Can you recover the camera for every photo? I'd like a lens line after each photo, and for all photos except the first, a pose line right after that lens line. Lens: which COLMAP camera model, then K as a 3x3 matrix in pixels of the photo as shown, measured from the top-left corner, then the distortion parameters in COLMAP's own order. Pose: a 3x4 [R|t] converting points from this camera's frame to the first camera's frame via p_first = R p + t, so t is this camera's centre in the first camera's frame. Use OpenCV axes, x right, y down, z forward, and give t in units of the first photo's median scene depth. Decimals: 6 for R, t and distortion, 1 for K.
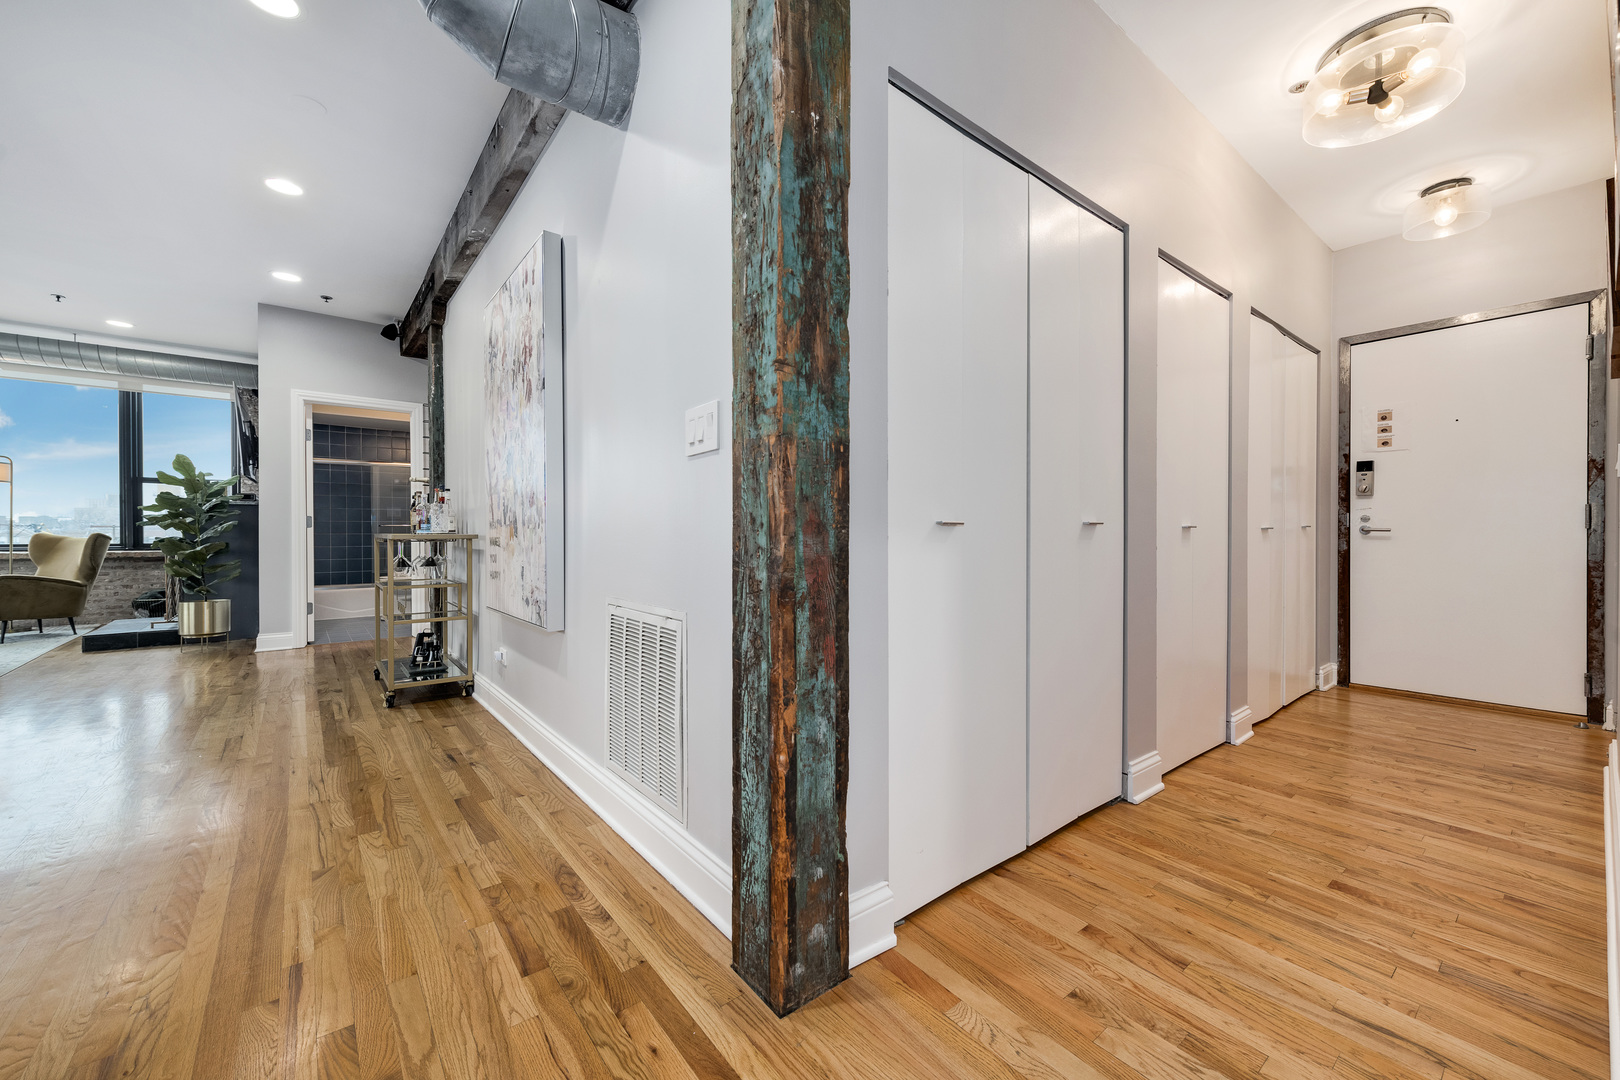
lens RADIAL K [[636.8, 0, 806.8], [0, 636.8, 543.3], [0, 0, 1]] dist [0.008330, -0.000473]
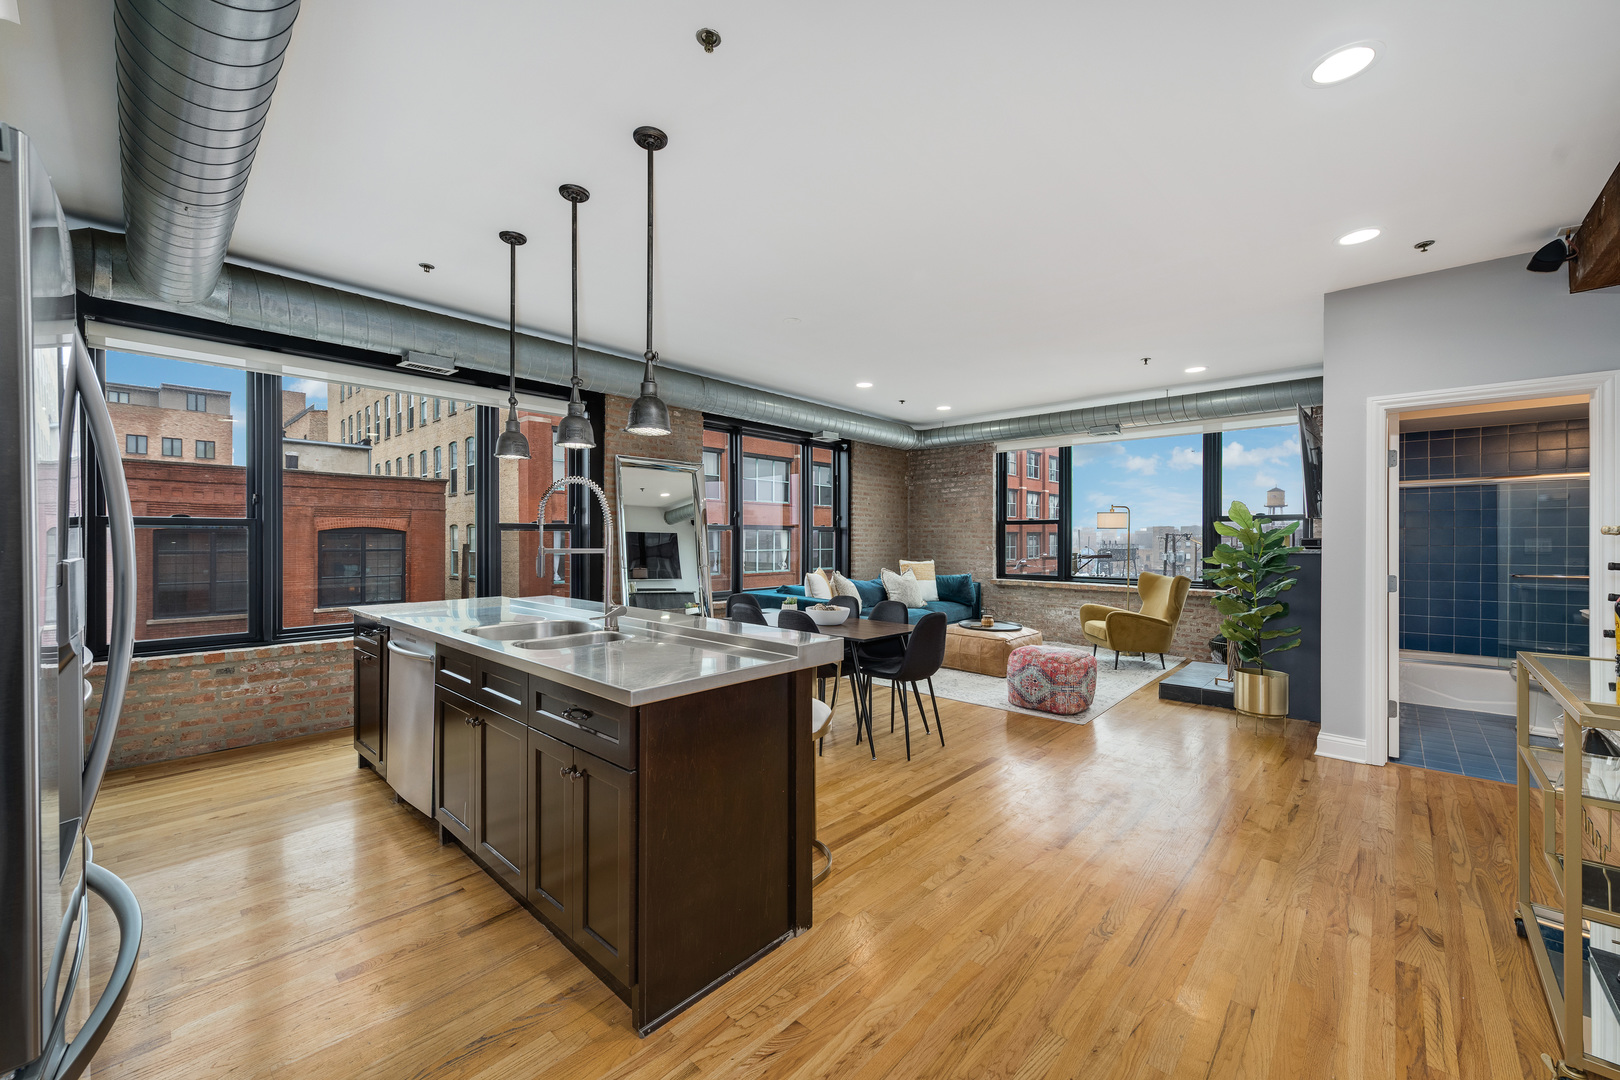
lens RADIAL K [[636.8, 0, 818.5], [0, 636.8, 534.1], [0, 0, 1]] dist [0.008330, -0.000473]
pose [[0.166628, -0.005357, -0.986005, -0.196704], [-0.016625, 0.999828, -0.008242, -0.070685], [0.985880, 0.017766, 0.166510, 0.270942]]
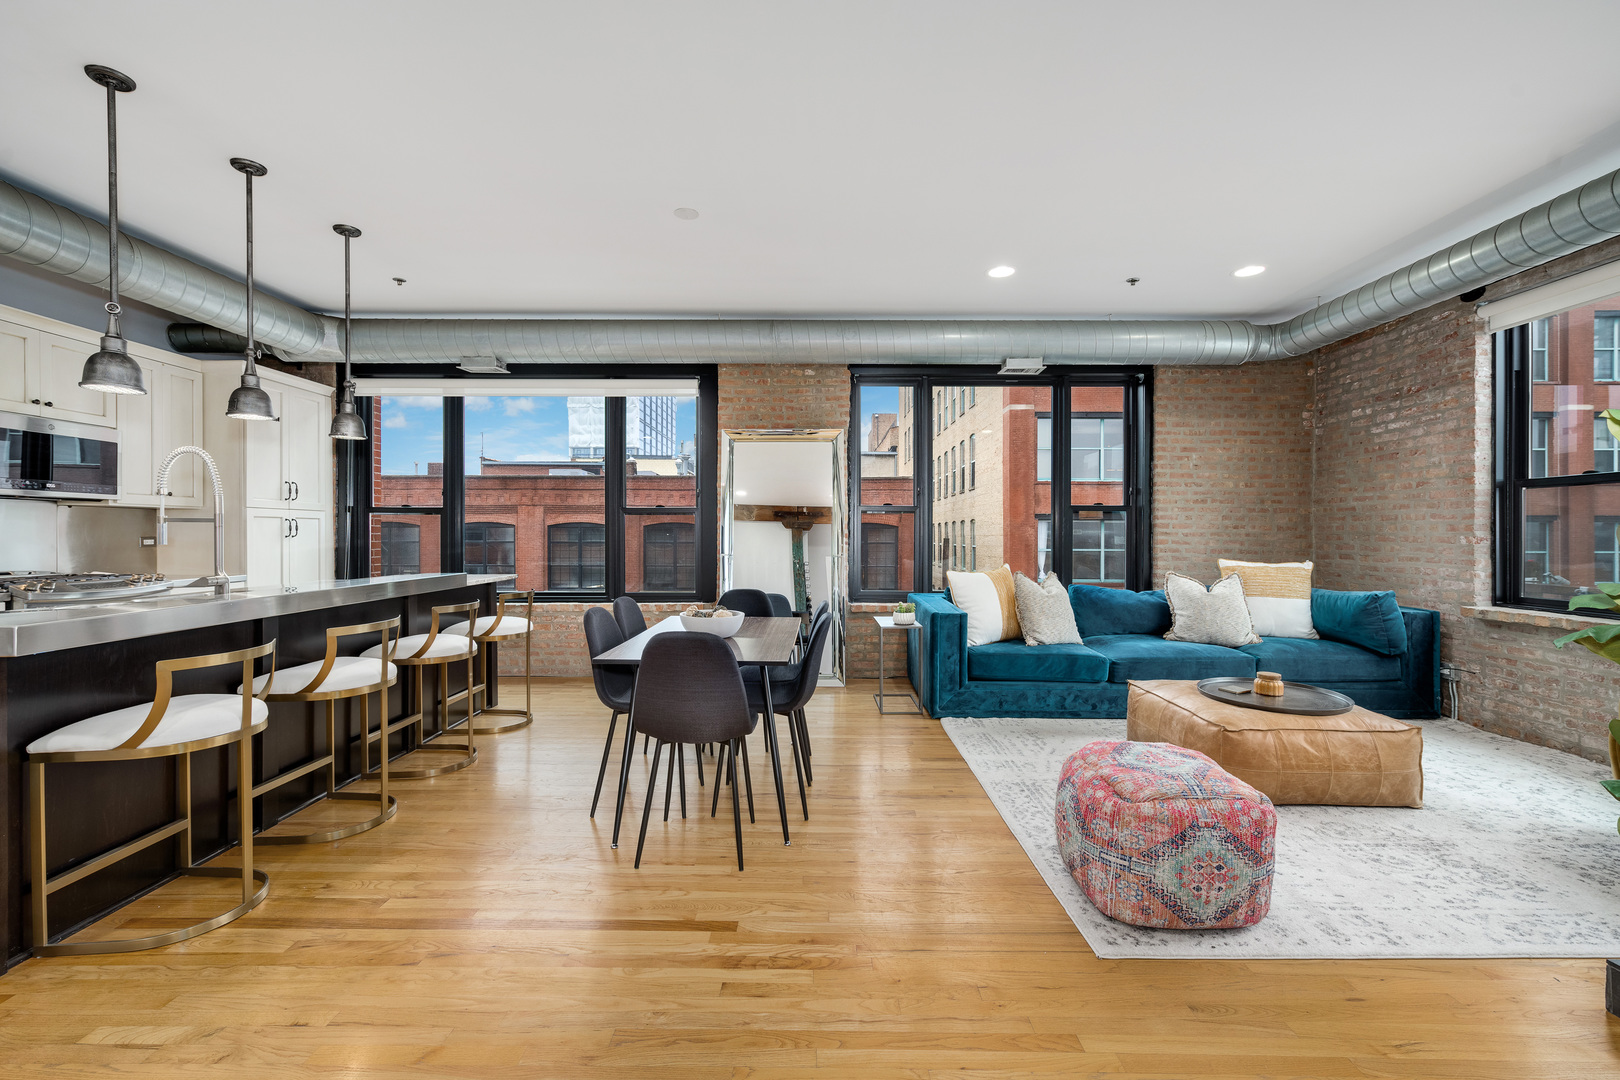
lens RADIAL K [[679.3, 0, 813.6], [0, 679.3, 534.1], [0, 0, 1]] dist [0.008197, -0.000813]
pose [[-0.626477, -0.001877, -0.779438, -0.574139], [-0.013712, 0.999869, 0.008614, -0.059468], [0.779320, 0.016084, -0.626420, 0.840932]]
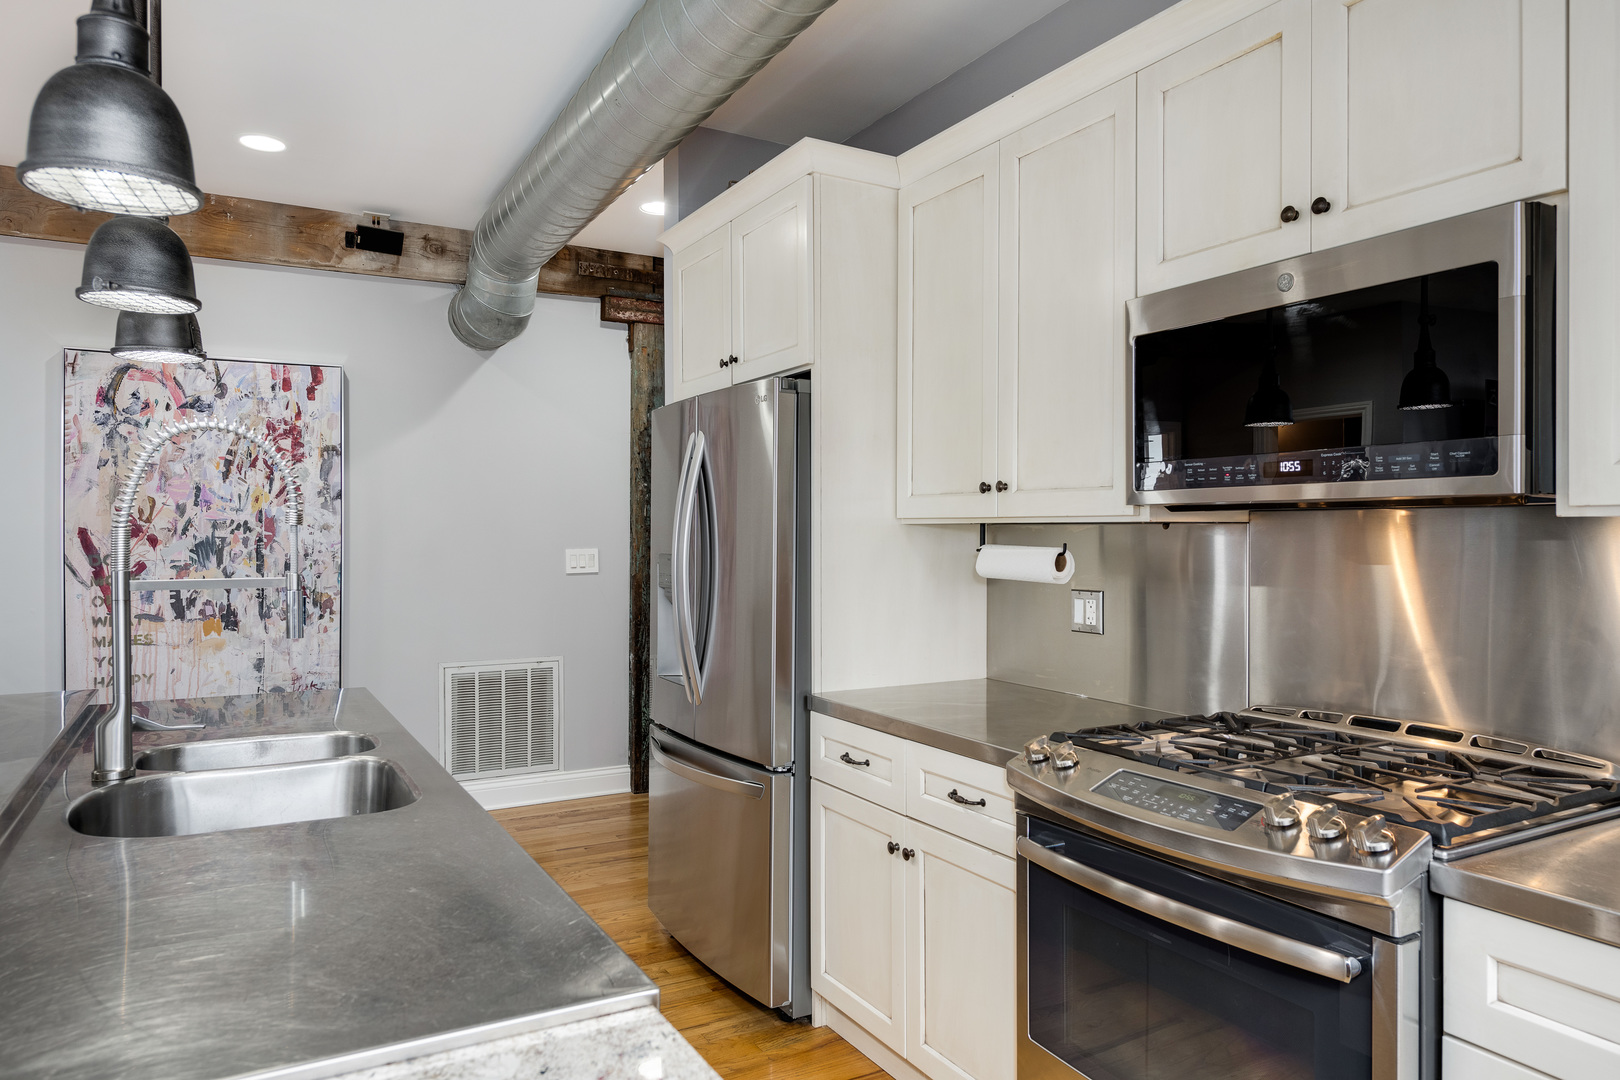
lens RADIAL K [[1070.2, 0, 801.9], [0, 1070.2, 543.0], [0, 0, 1]] dist [0.015823, -0.007661]
pose [[0.173044, -0.007378, 0.984886, -0.983732], [0.014027, 0.999889, 0.005026, -0.070862], [-0.984814, 0.012945, 0.173128, -0.063698]]
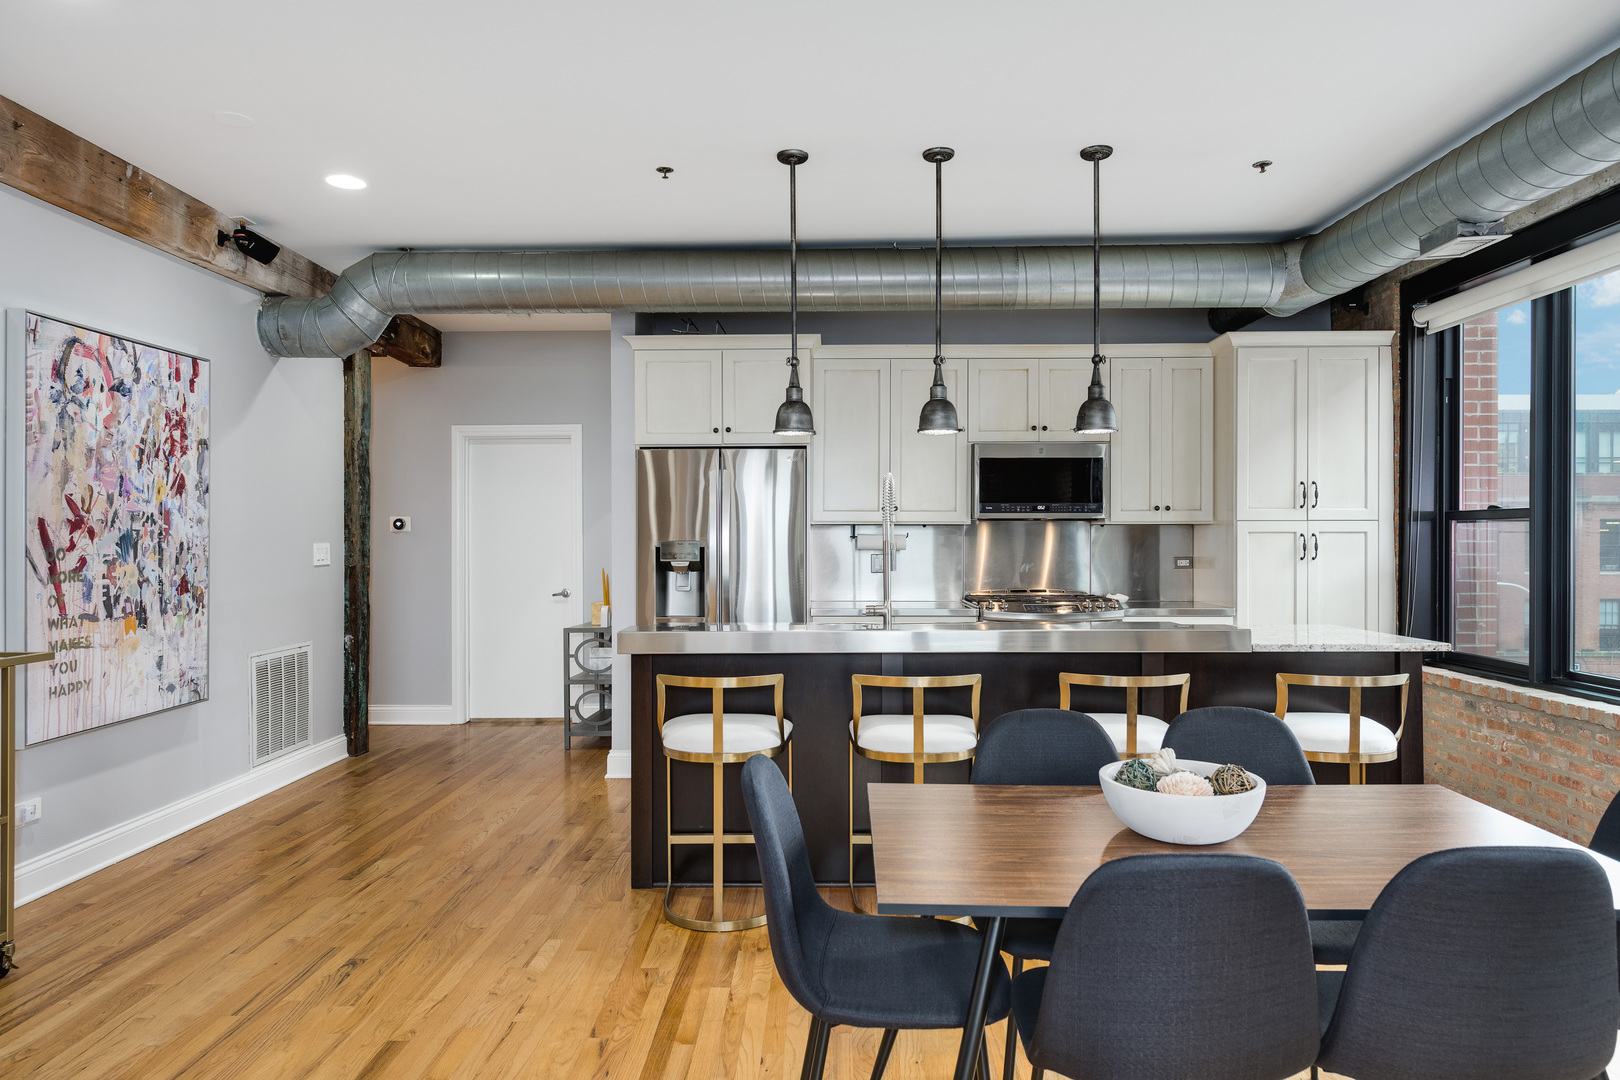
lens RADIAL K [[1002.4, 0, 809.5], [0, 1002.4, 541.4], [0, 0, 1]] dist [0.015799, -0.008506]
pose [[-0.769017, -0.000519, 0.639228, -1.091938], [0.011177, 0.999836, 0.014259, -0.074038], [-0.639130, 0.018110, -0.768885, 0.765324]]
